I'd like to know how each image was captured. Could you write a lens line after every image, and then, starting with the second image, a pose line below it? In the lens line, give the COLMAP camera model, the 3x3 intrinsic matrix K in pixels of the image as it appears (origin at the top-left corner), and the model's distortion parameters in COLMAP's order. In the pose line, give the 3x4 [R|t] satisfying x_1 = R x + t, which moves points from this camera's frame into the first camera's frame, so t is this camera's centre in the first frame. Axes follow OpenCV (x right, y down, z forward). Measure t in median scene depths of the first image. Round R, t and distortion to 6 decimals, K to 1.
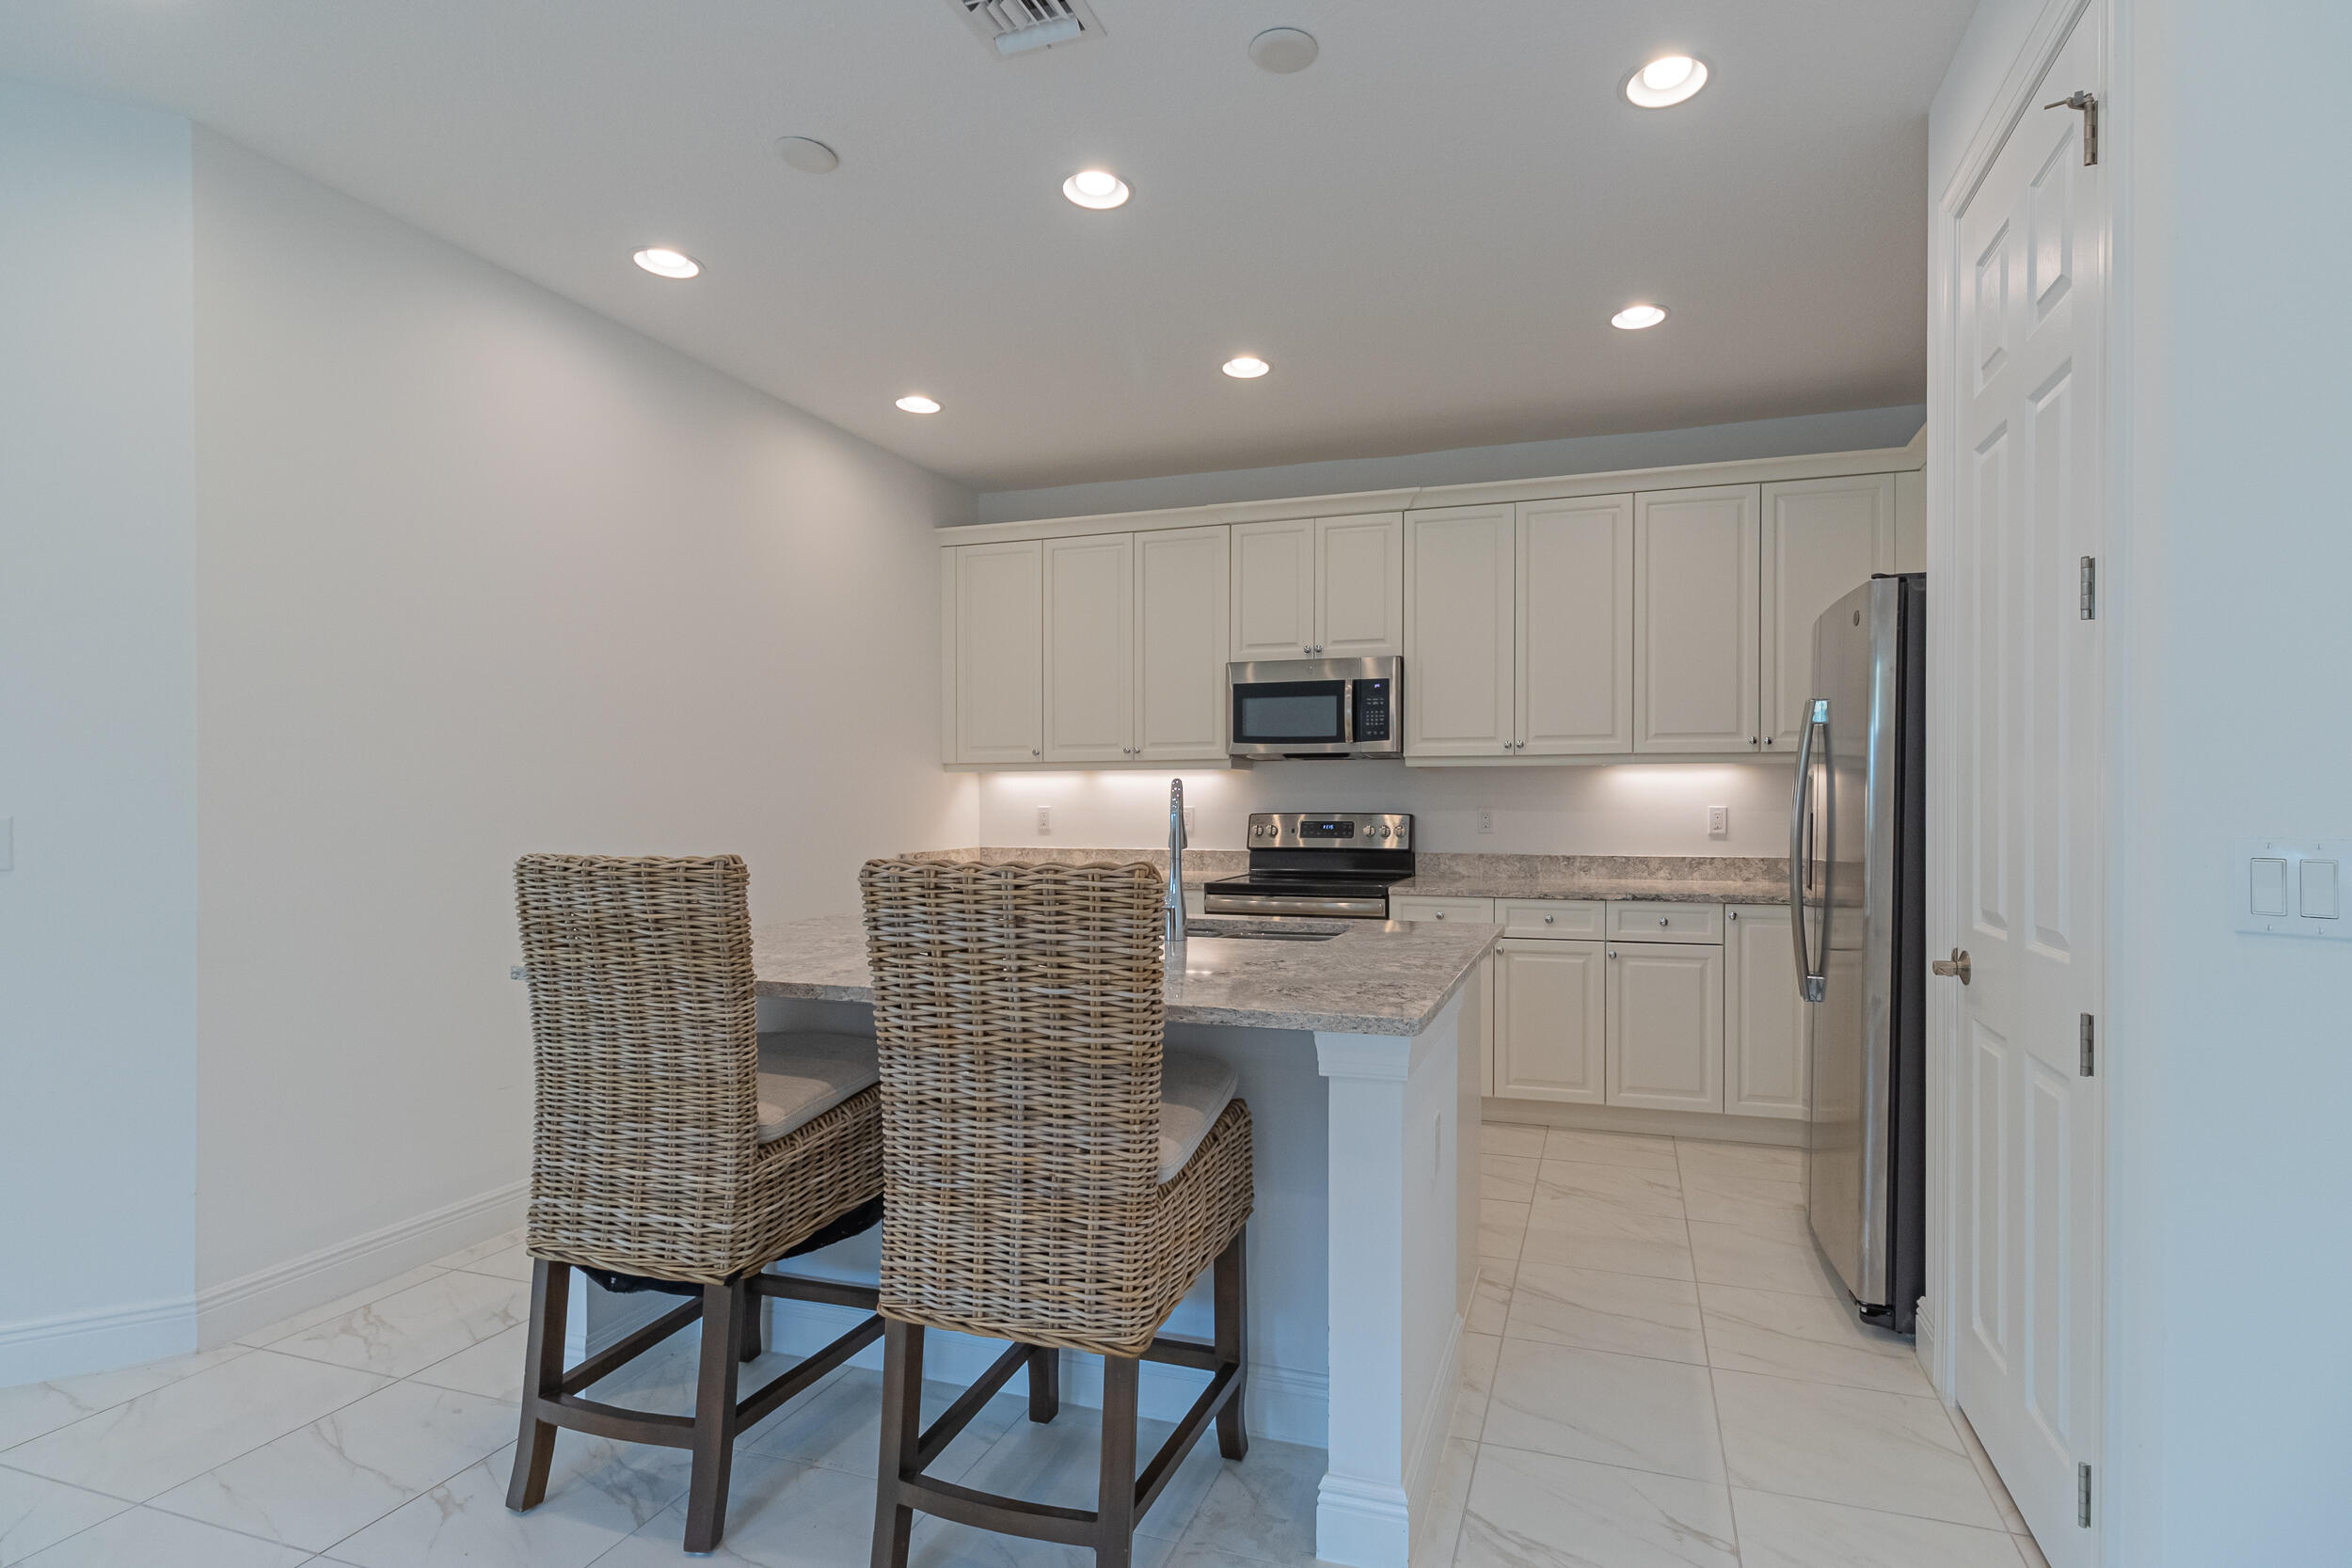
lens RADIAL K [[1152.2, 0, 1189.5], [0, 1152.2, 792.6], [0, 0, 1]] dist [-0.000841, 0.000026]
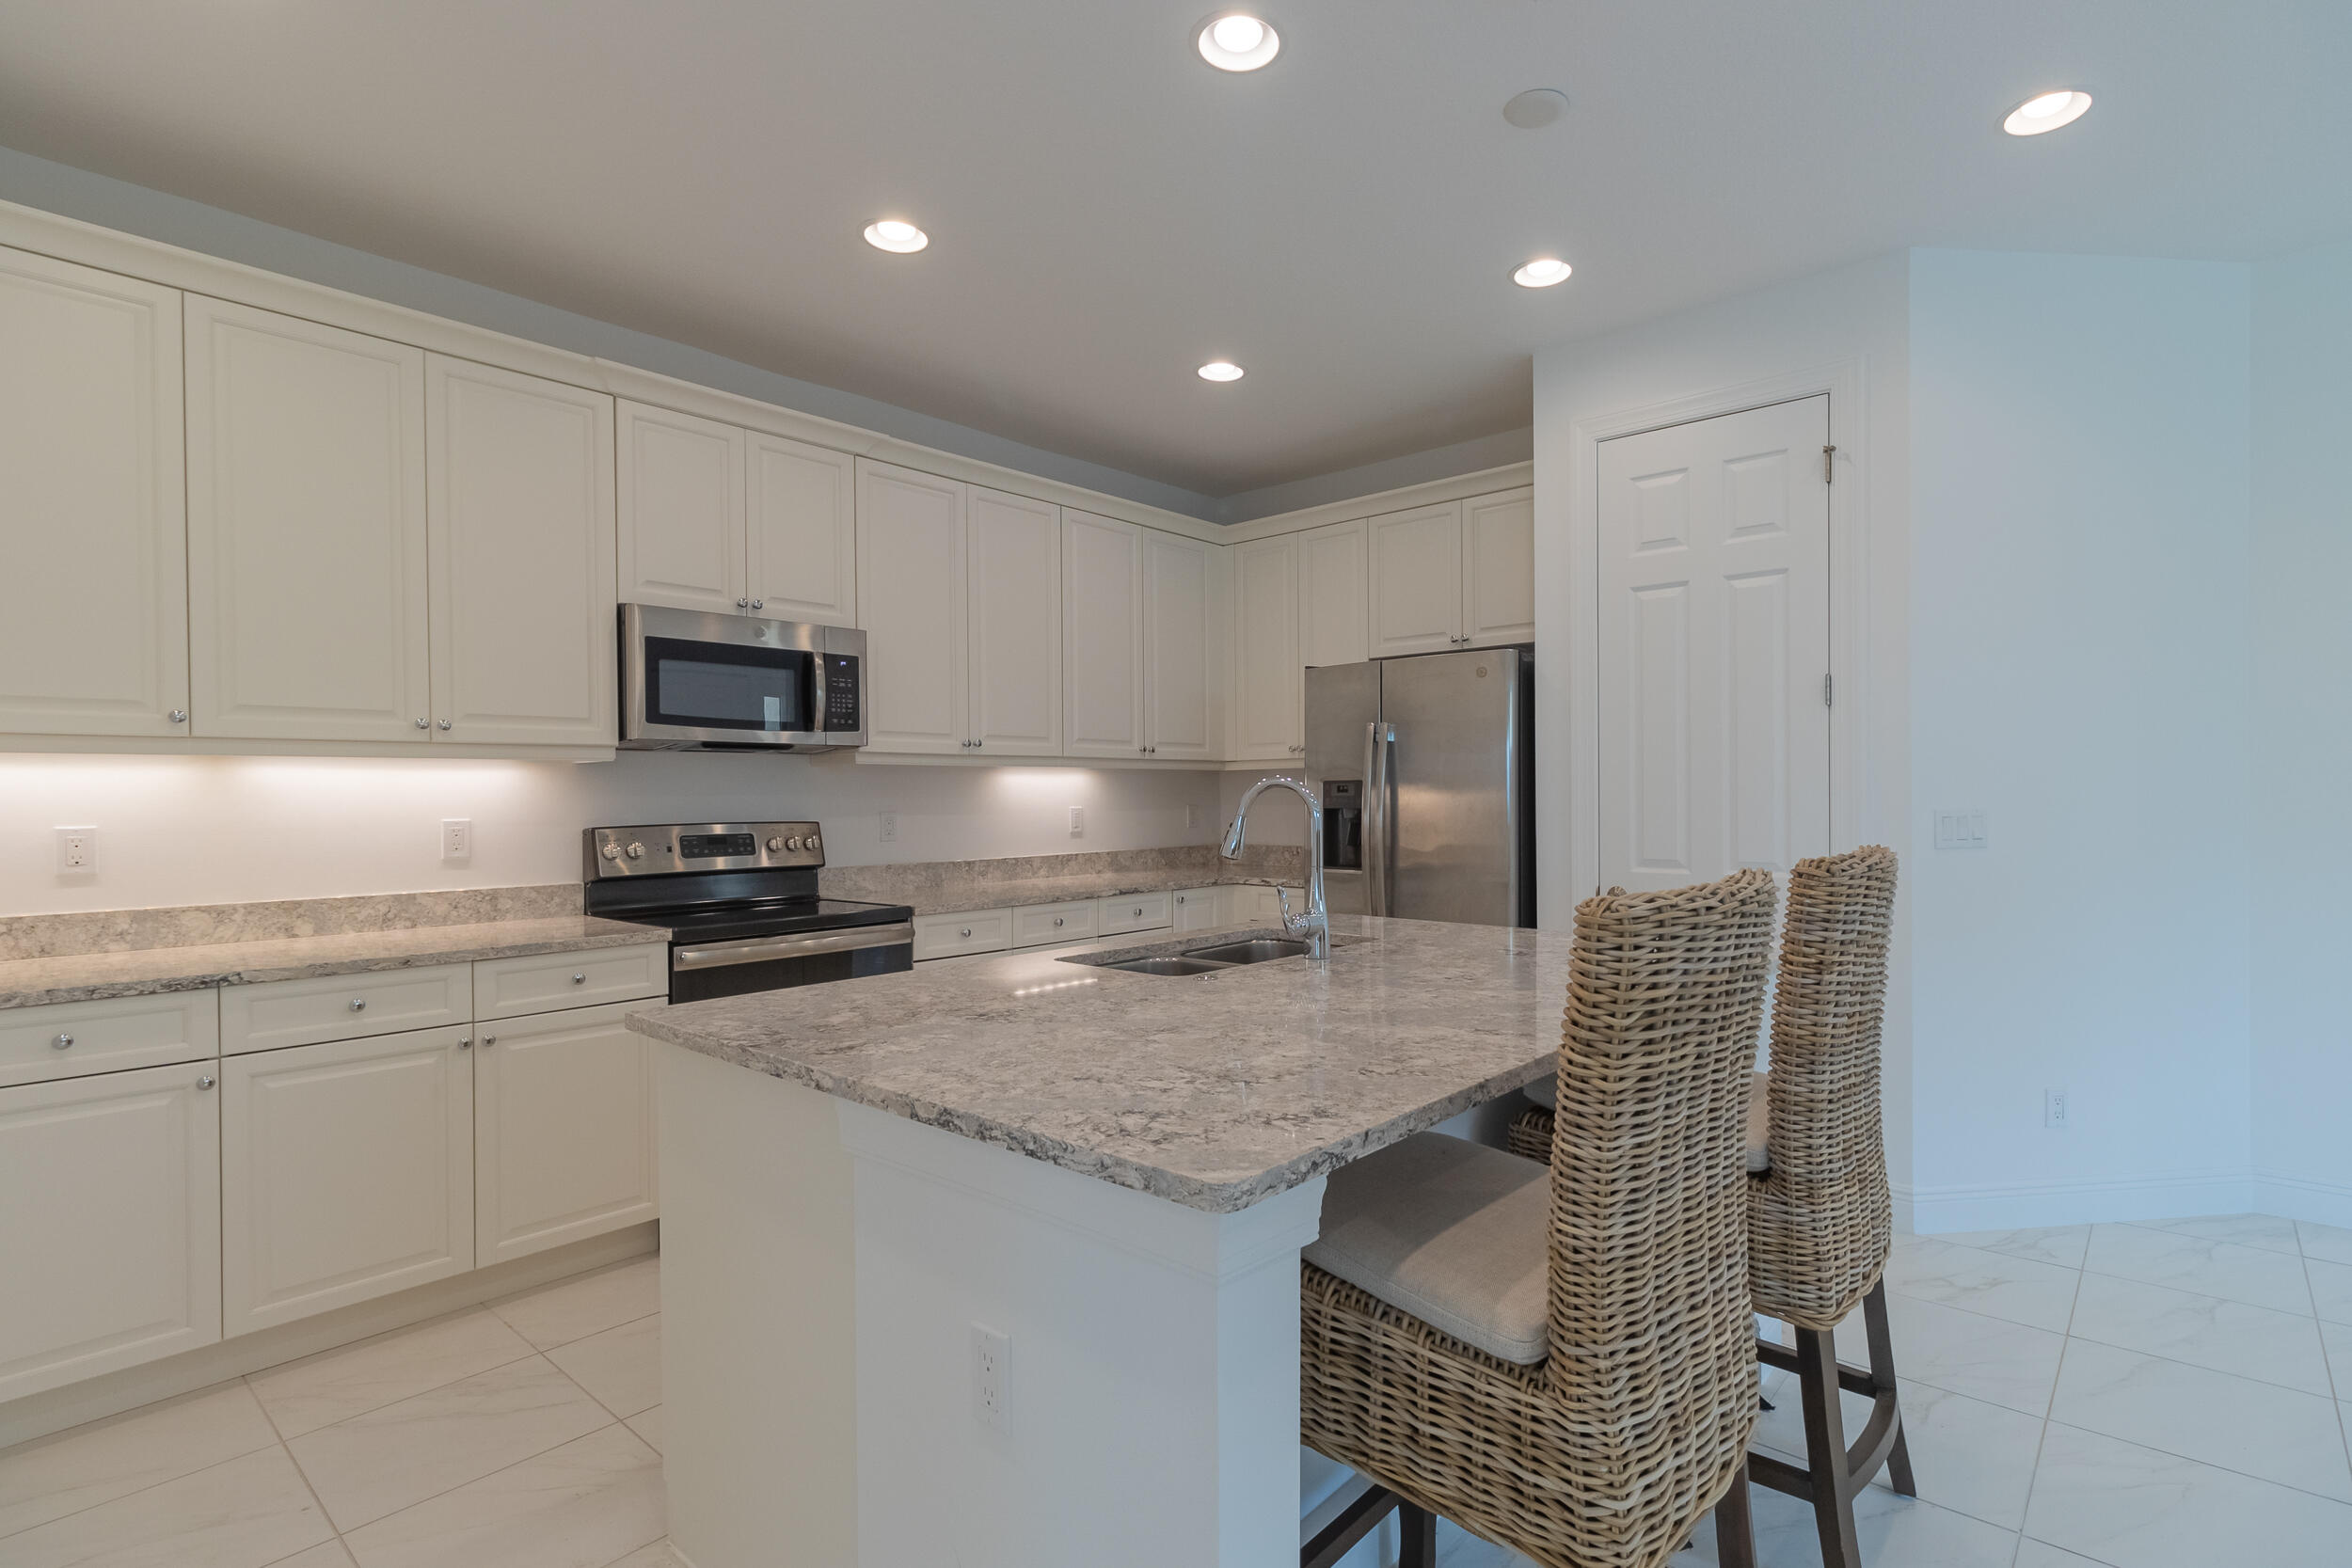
lens RADIAL K [[1152.2, 0, 1184.7], [0, 1152.2, 786.4], [0, 0, 1]] dist [-0.000841, 0.000026]
pose [[0.356806, 0.000840, 0.934178, -0.495895], [-0.003625, 0.999993, 0.000486, -0.007994], [-0.934172, -0.003560, 0.356806, 0.484183]]
